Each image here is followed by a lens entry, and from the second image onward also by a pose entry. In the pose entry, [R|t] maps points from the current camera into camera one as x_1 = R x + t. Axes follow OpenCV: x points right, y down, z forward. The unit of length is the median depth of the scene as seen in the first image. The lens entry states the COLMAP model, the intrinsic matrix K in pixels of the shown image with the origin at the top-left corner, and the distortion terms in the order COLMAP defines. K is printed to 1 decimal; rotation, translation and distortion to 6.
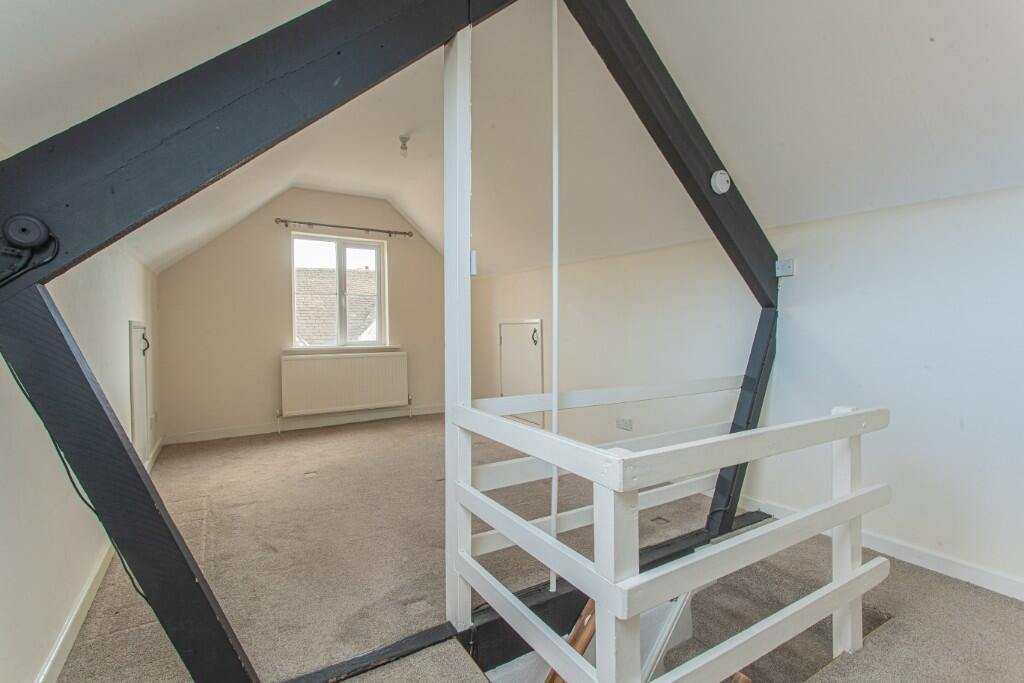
lens RADIAL K [[475.6, 0, 510.0], [0, 475.6, 339.5], [0, 0, 1]] dist [0.002276, 0.000838]
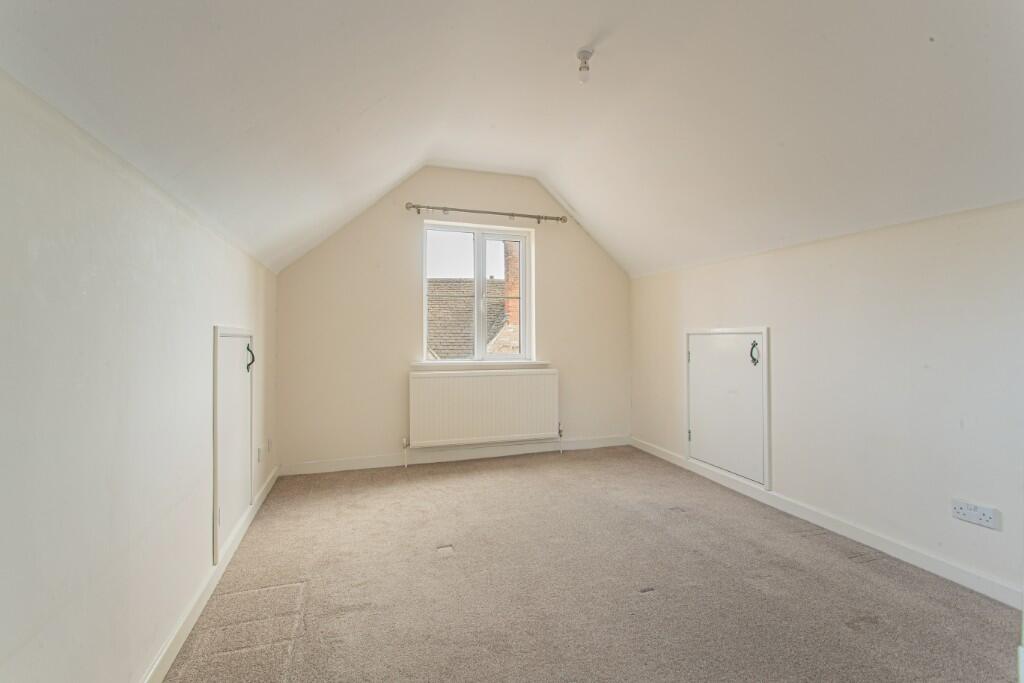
lens RADIAL K [[475.6, 0, 513.8], [0, 475.6, 338.5], [0, 0, 1]] dist [0.002276, 0.000838]
pose [[0.972304, 0.006670, -0.233624, -0.118396], [-0.012420, 0.999655, -0.023151, -0.006259], [0.233389, 0.025412, 0.972051, 0.250269]]
